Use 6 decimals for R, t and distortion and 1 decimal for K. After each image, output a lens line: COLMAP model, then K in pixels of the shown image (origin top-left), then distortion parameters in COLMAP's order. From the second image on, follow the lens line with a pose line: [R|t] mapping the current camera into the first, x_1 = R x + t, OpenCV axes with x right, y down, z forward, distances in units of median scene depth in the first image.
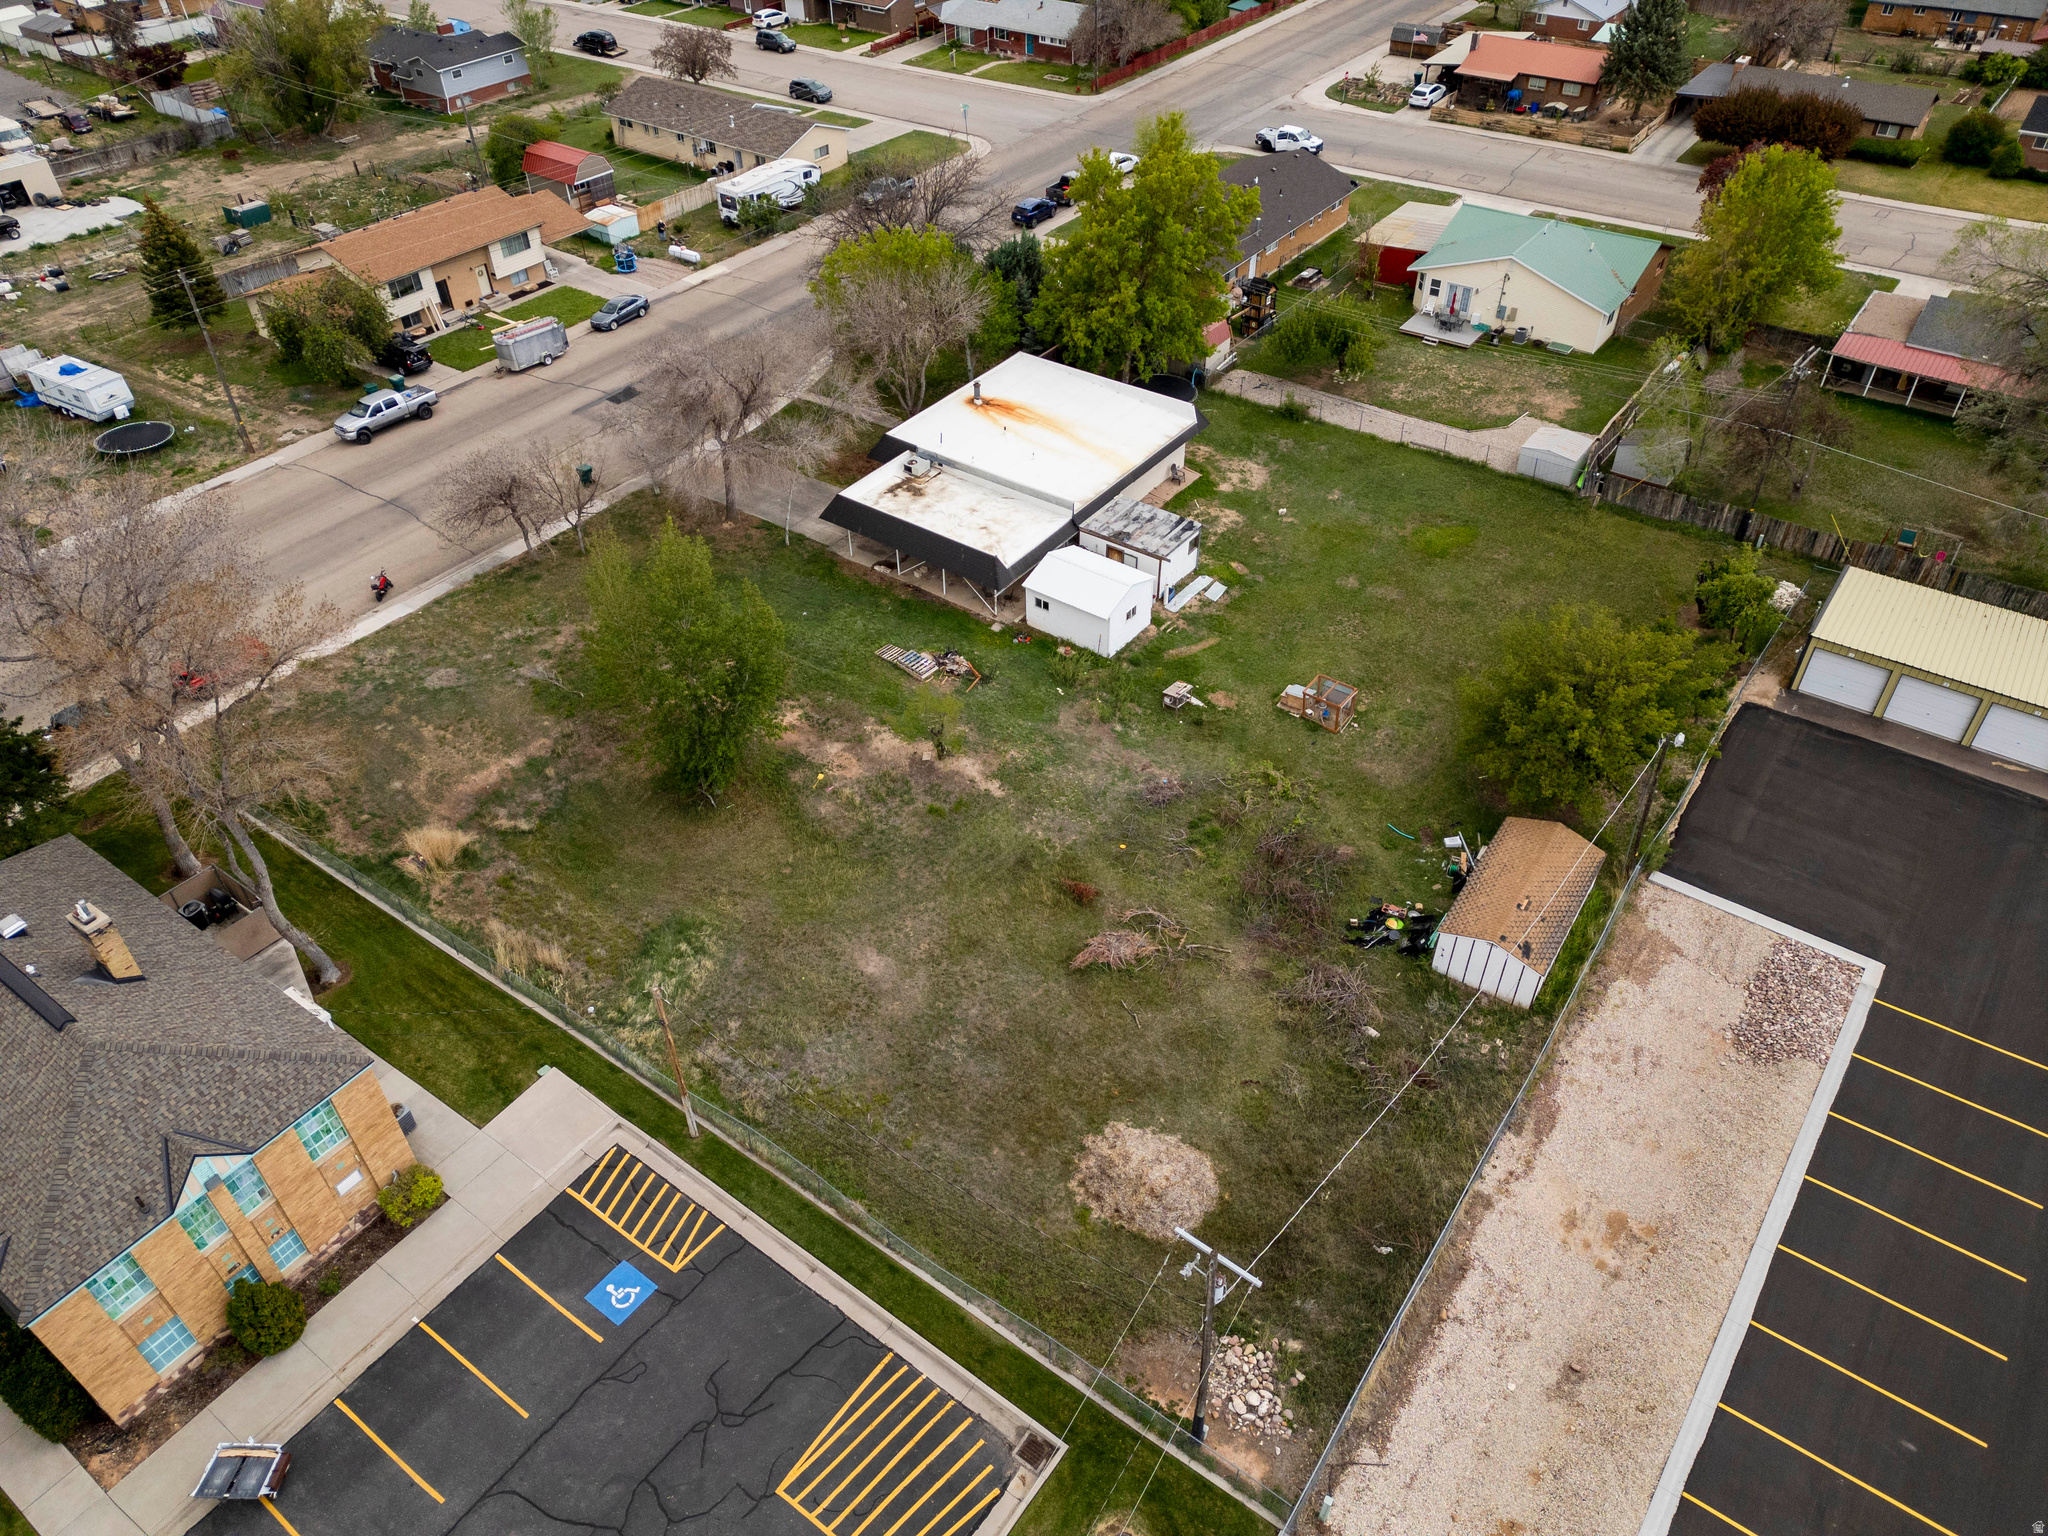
lens RADIAL K [[1425.5, 0, 1024.9], [0, 1425.5, 762.6], [0, 0, 1]] dist [0.080234, -0.071853]
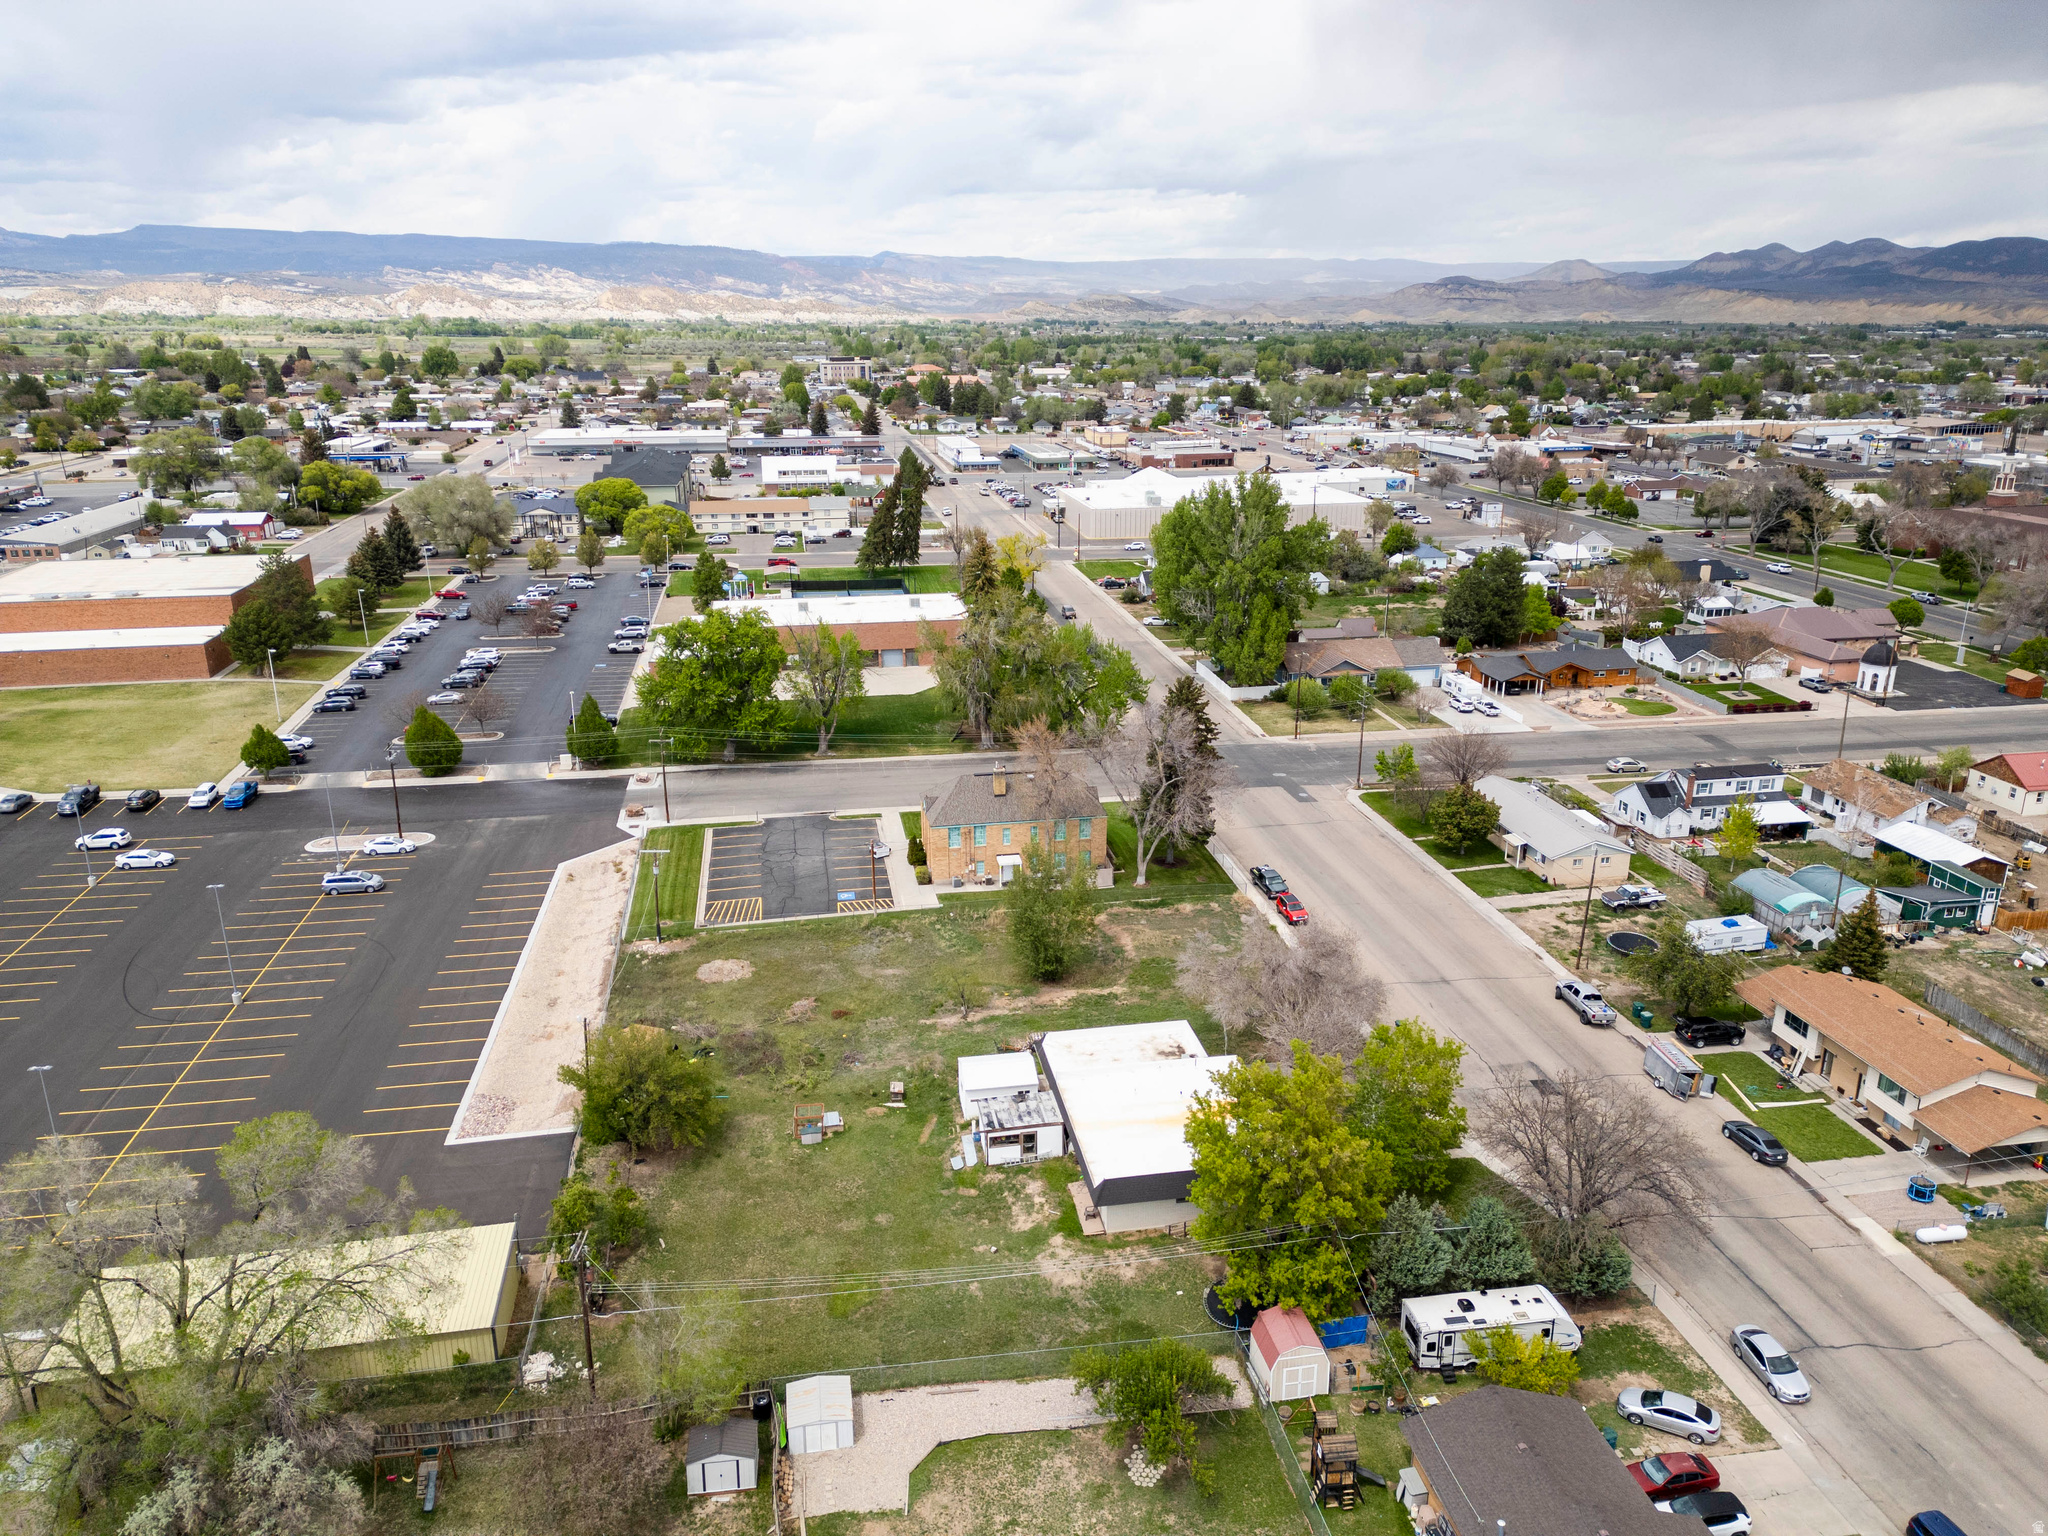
lens RADIAL K [[1425.5, 0, 1036.6], [0, 1425.5, 761.6], [0, 0, 1]] dist [0.080234, -0.071853]
pose [[-0.694628, 0.230606, -0.681405, 0.862539], [-0.454587, 0.593415, 0.664236, -1.197624], [0.557533, 0.771154, -0.307373, 1.153536]]
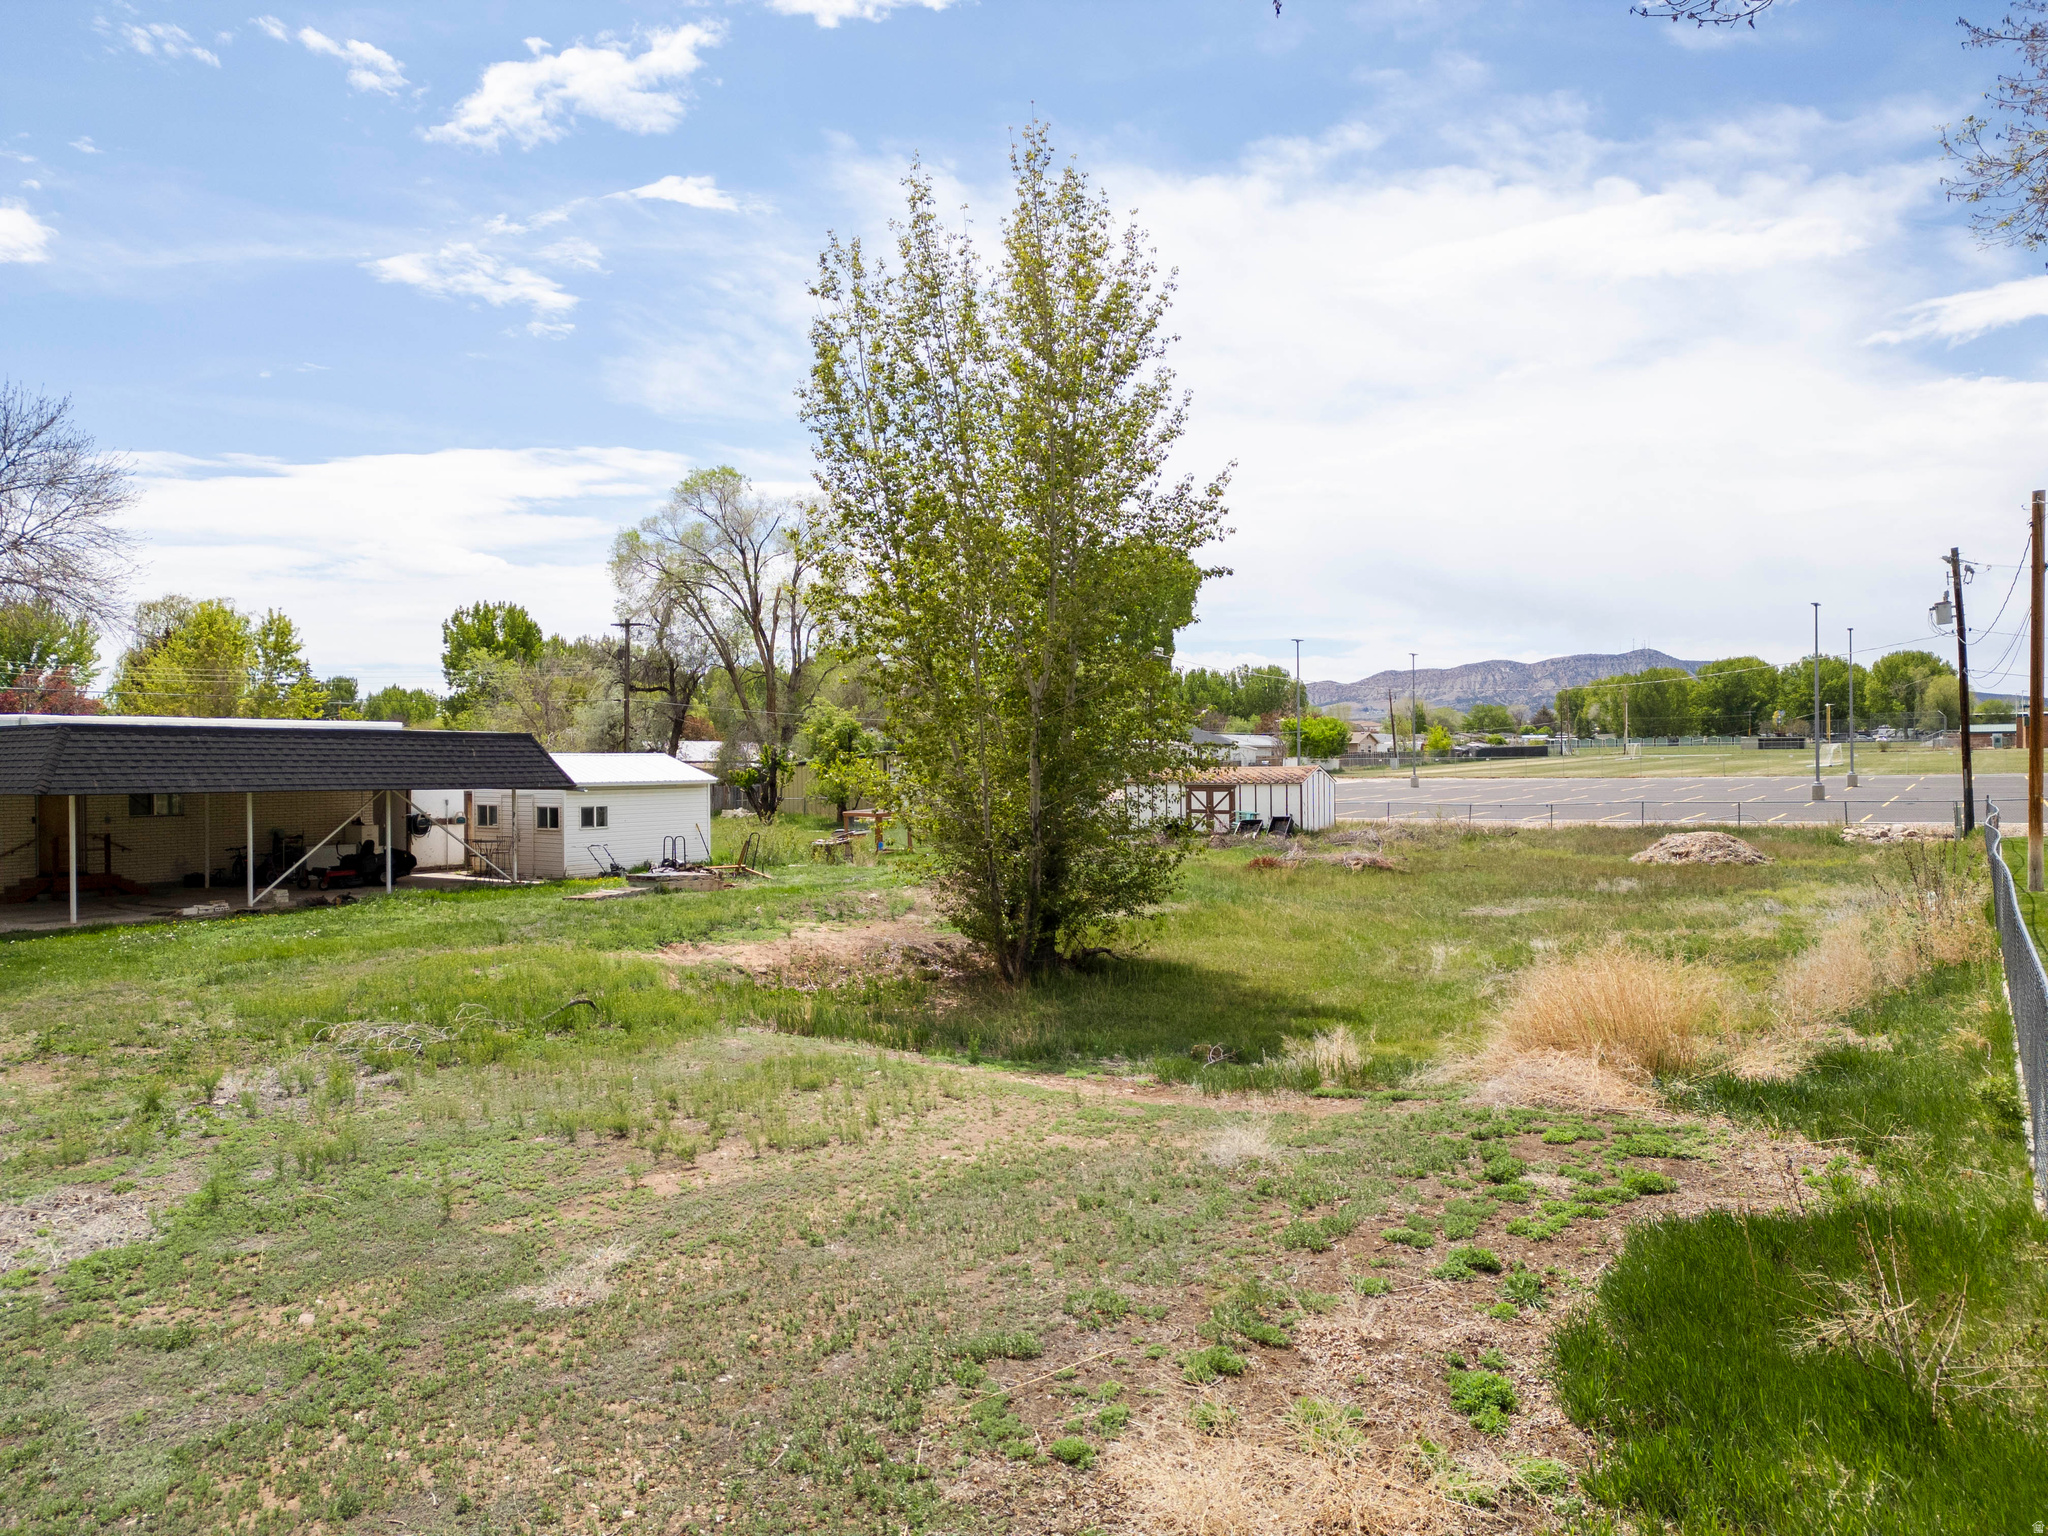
lens RADIAL K [[1425.5, 0, 1027.2], [0, 1425.5, 771.4], [0, 0, 1]] dist [0.080234, -0.071853]
pose [[-0.050286, 0.003781, 0.998728, -0.507831], [0.652972, 0.756787, 0.030012, -0.032063], [-0.755710, 0.653651, -0.040525, 0.840623]]
